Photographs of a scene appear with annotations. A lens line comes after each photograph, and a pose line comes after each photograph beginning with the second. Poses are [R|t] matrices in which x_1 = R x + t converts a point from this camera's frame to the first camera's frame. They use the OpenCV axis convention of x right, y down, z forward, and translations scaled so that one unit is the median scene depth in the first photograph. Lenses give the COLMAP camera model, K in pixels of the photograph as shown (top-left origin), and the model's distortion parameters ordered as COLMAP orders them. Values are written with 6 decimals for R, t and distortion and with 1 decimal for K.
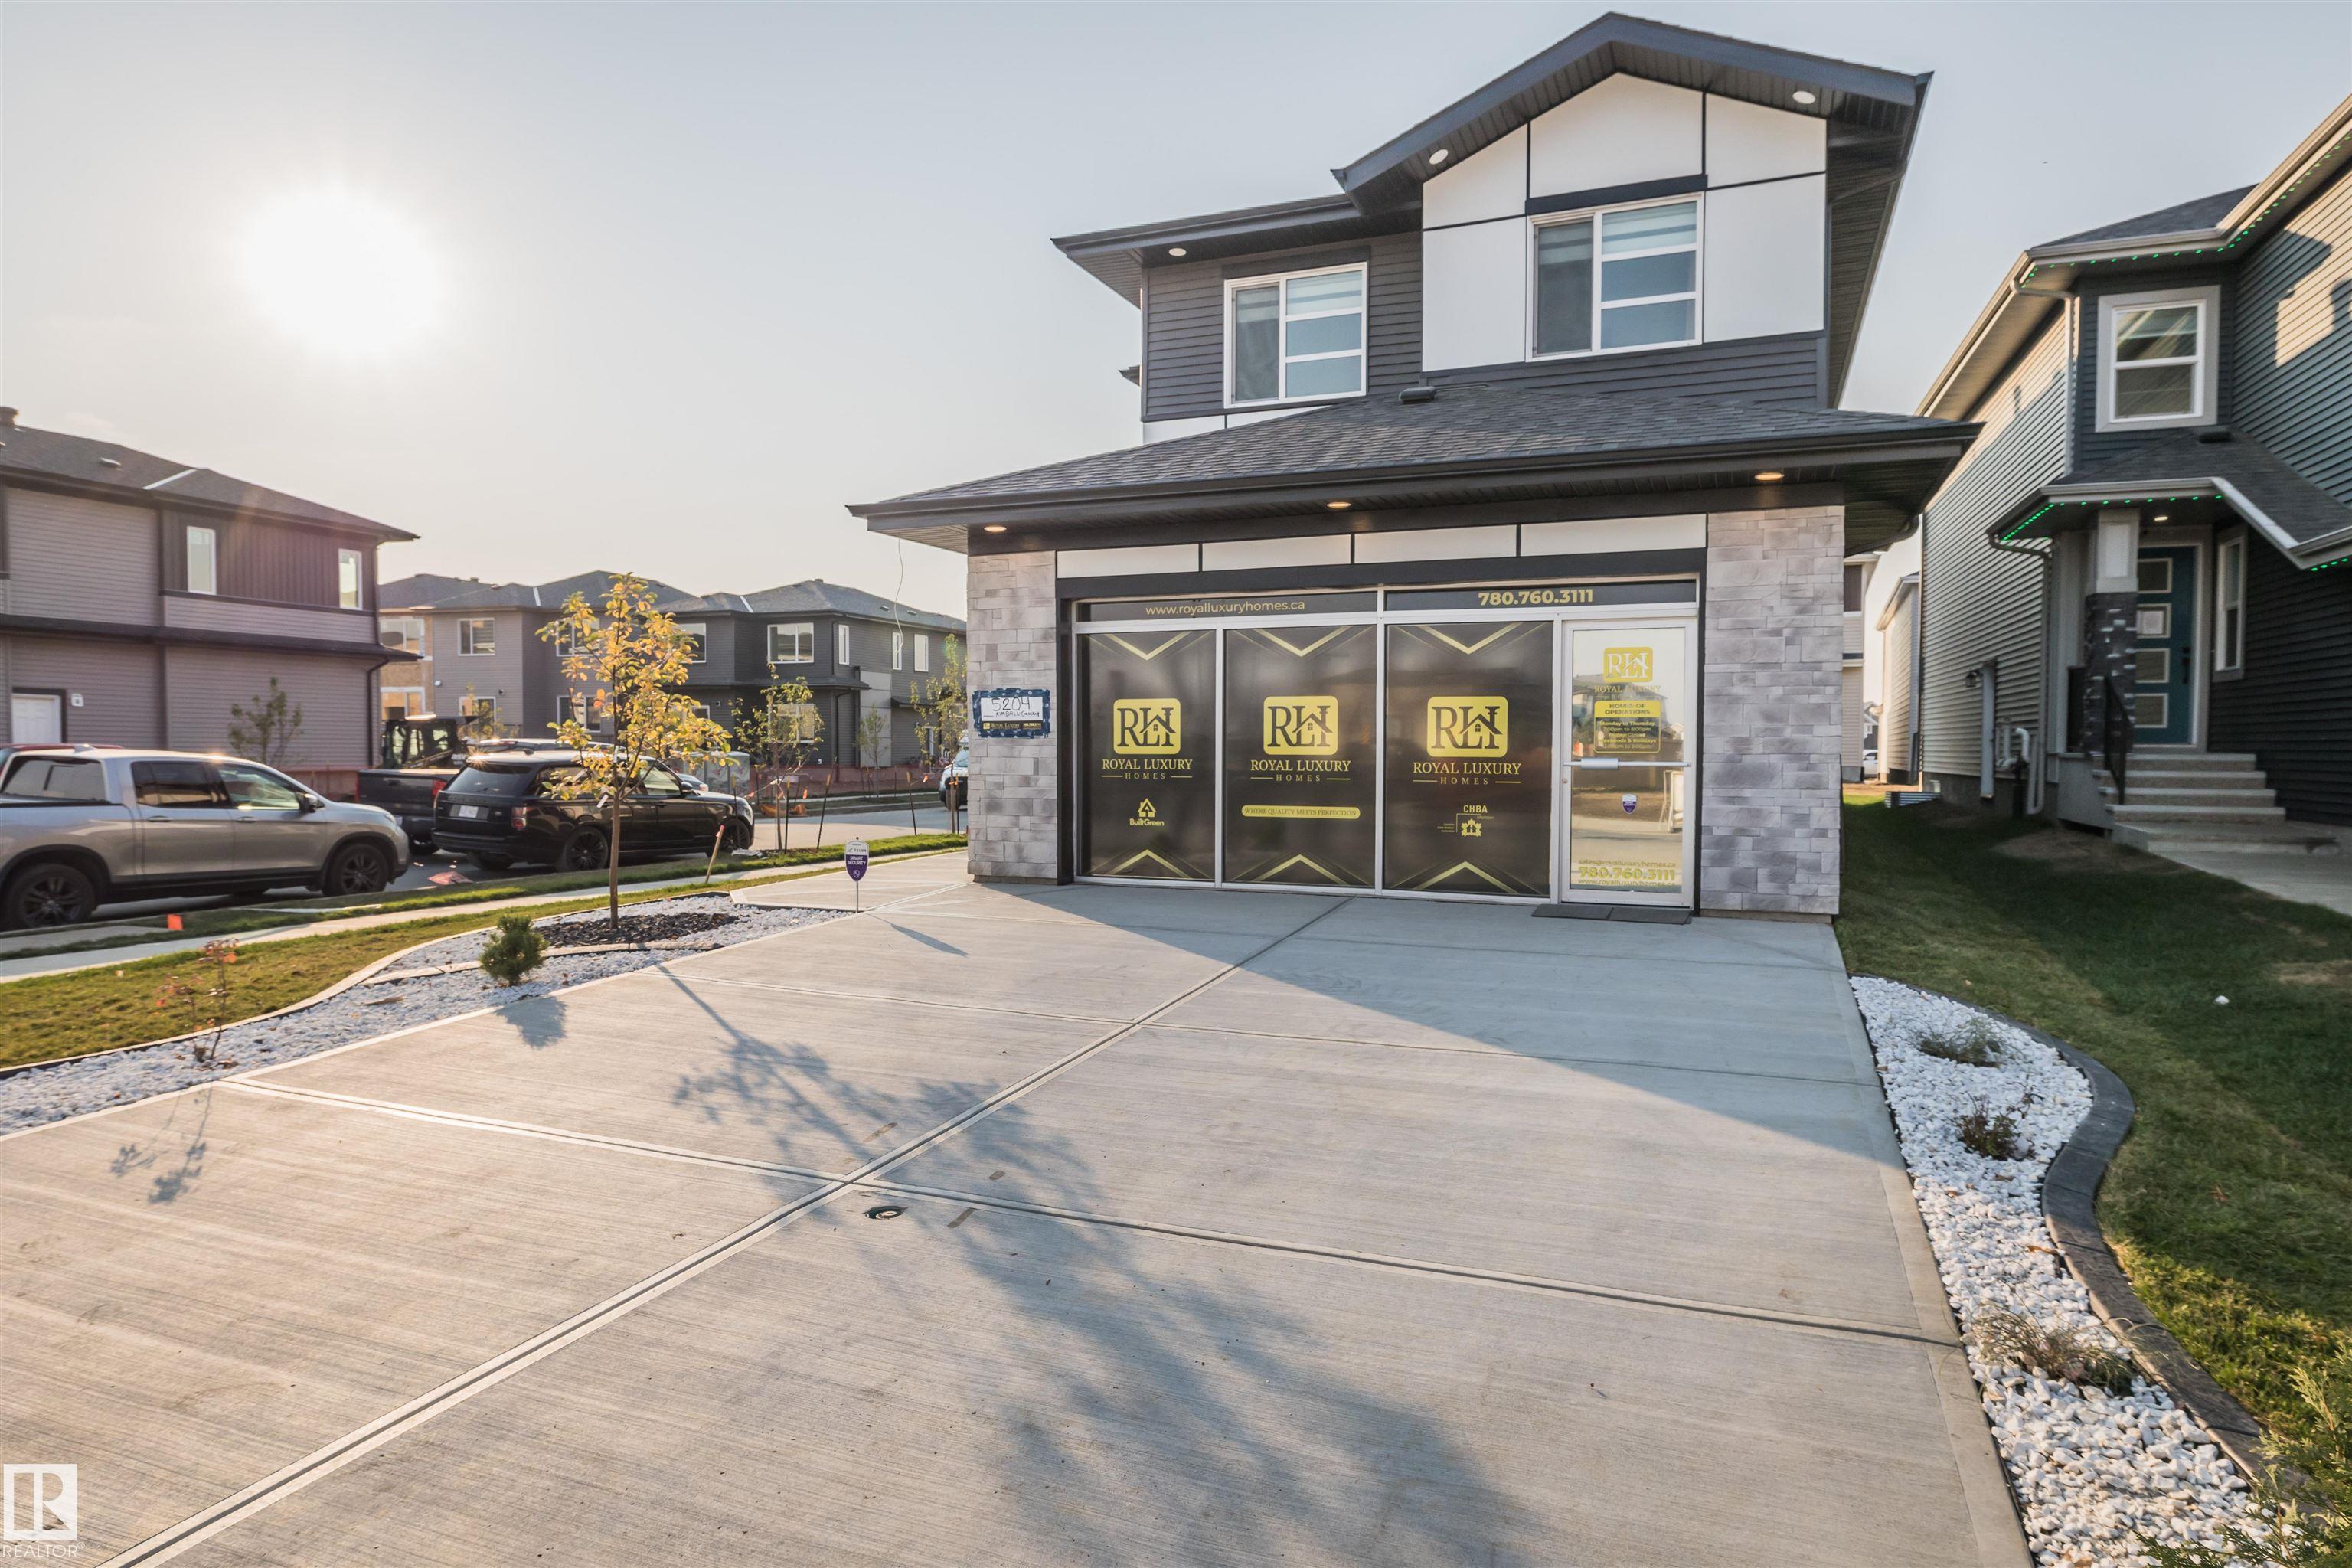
lens RADIAL K [[1298.1, 0, 1178.3], [0, 1298.1, 789.0], [0, 0, 1]] dist [0.003515, 0.002631]
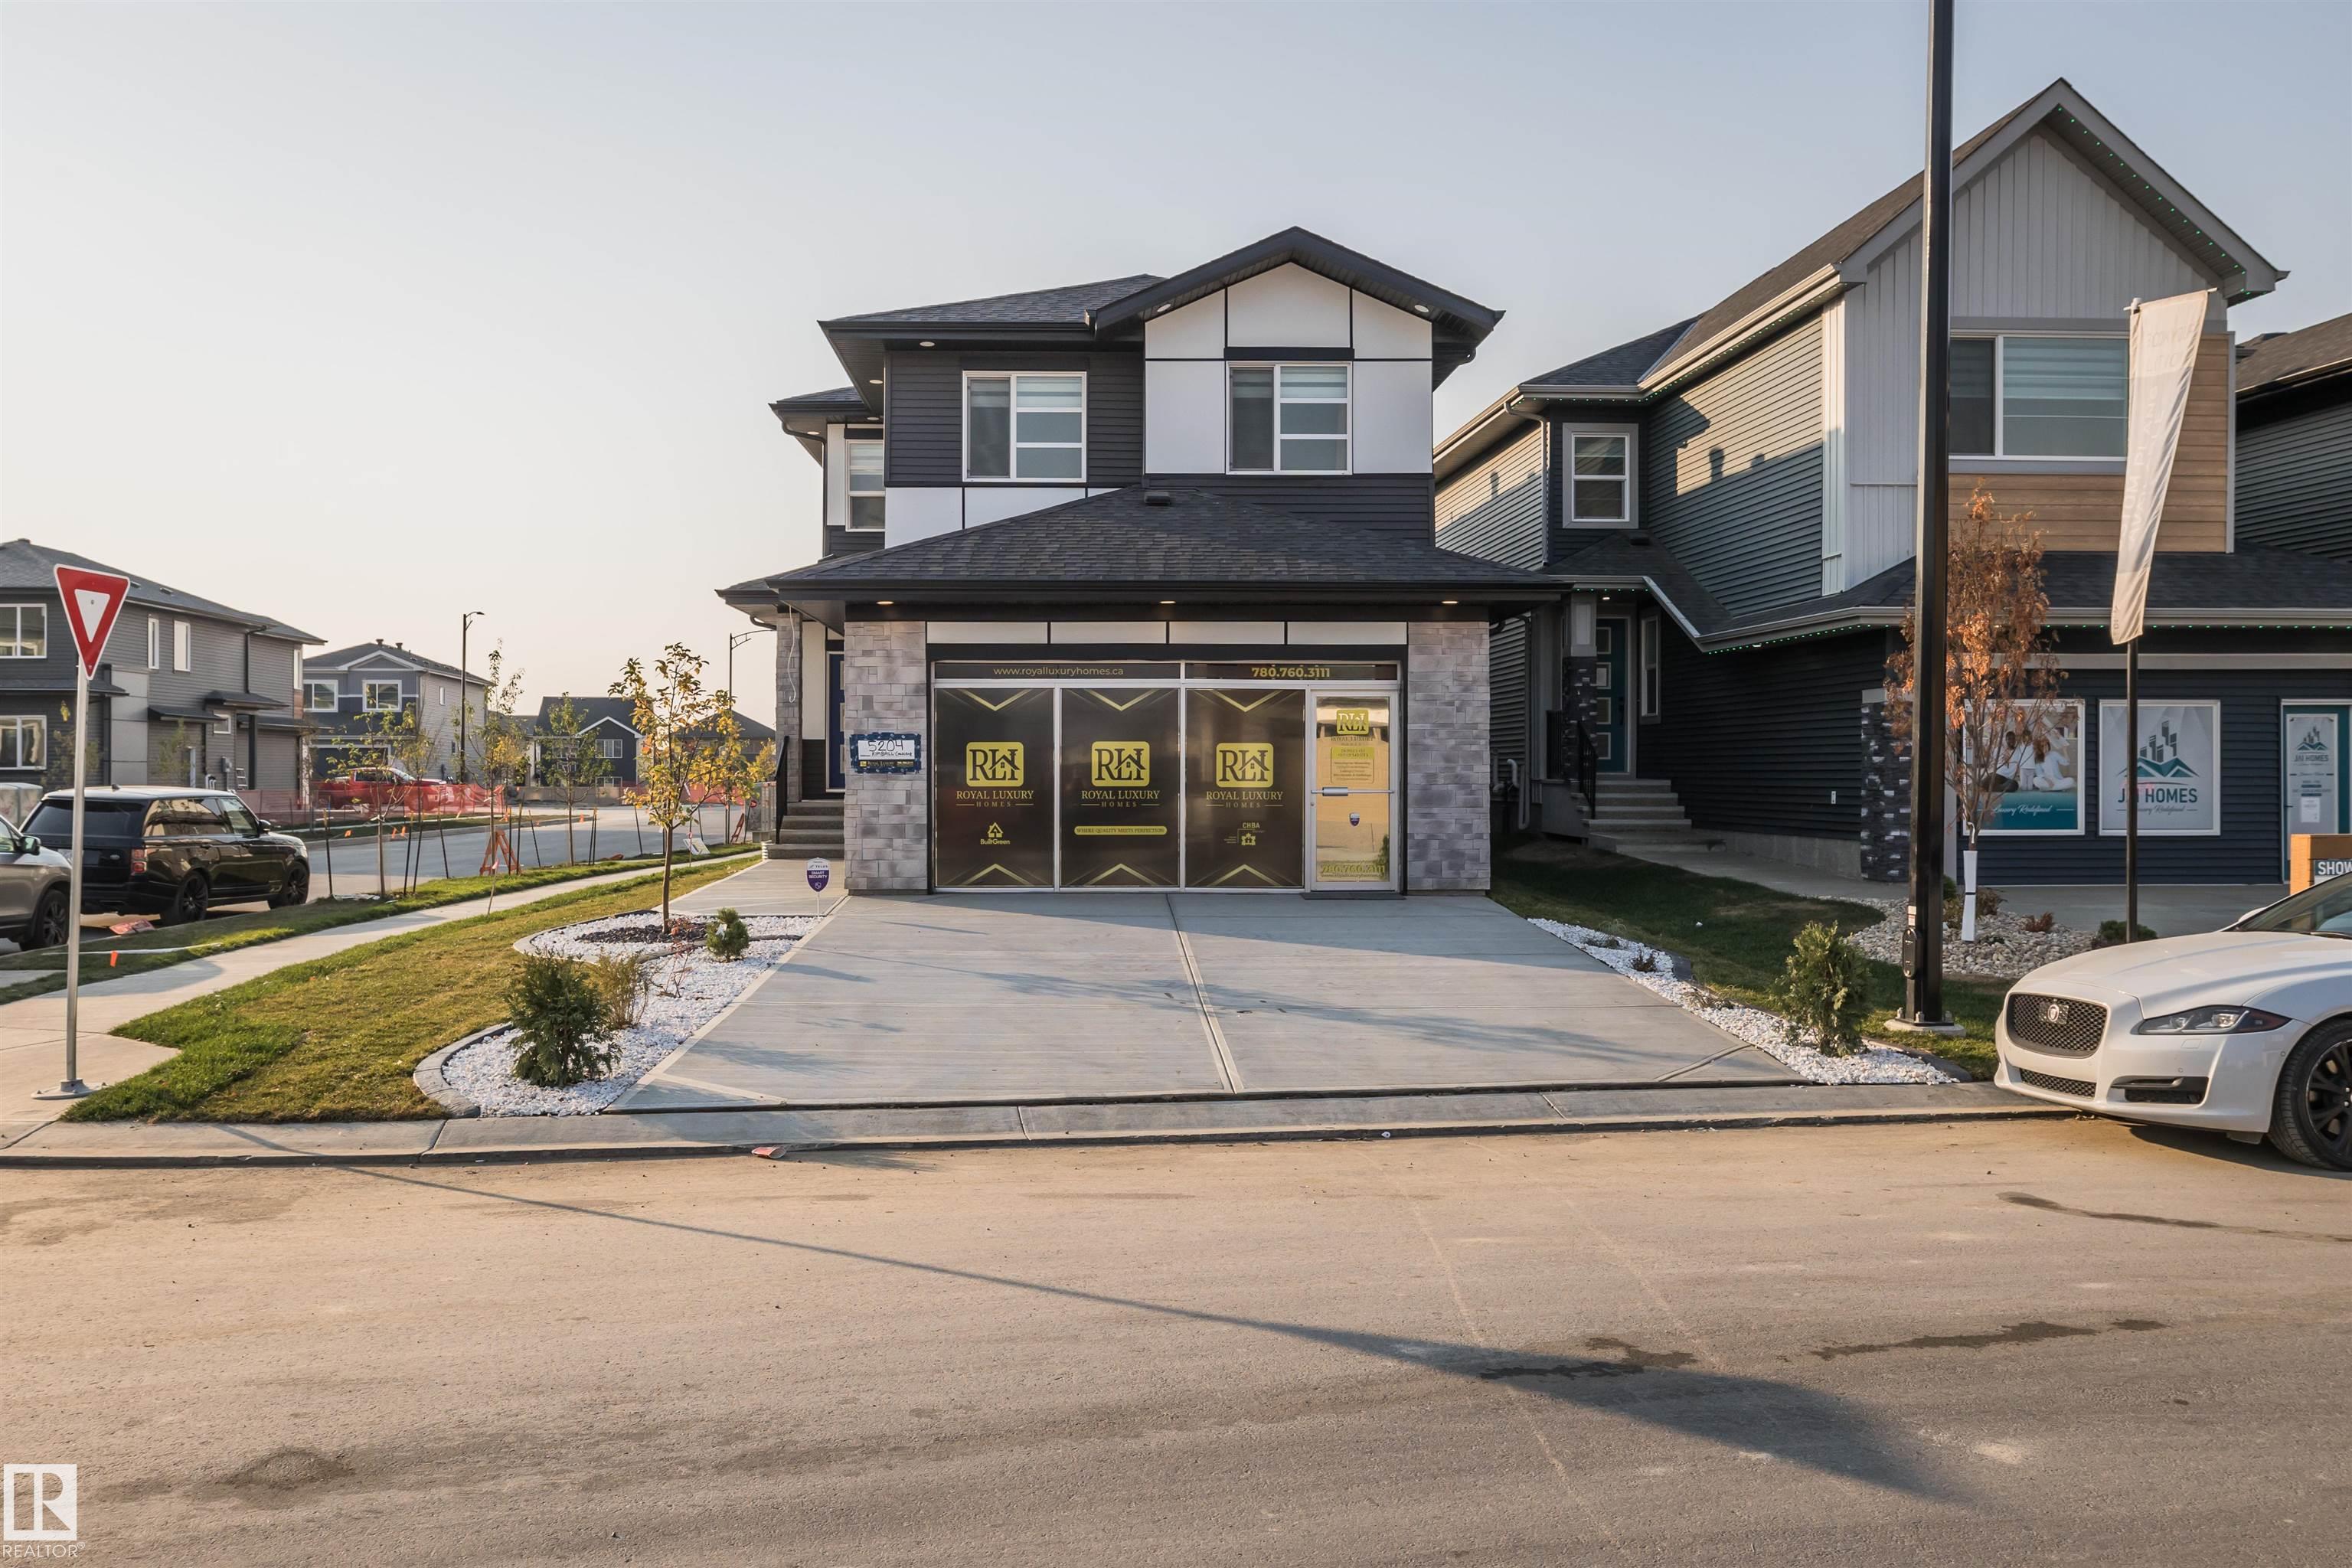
lens RADIAL K [[1618.4, 0, 1174.1], [0, 1618.4, 776.5], [0, 0, 1]] dist [0.026915, -0.000830]
pose [[0.911049, -0.004103, 0.412277, -0.455978], [0.015802, 0.999563, -0.024972, 0.004387], [-0.411994, 0.029266, 0.910716, -0.432363]]
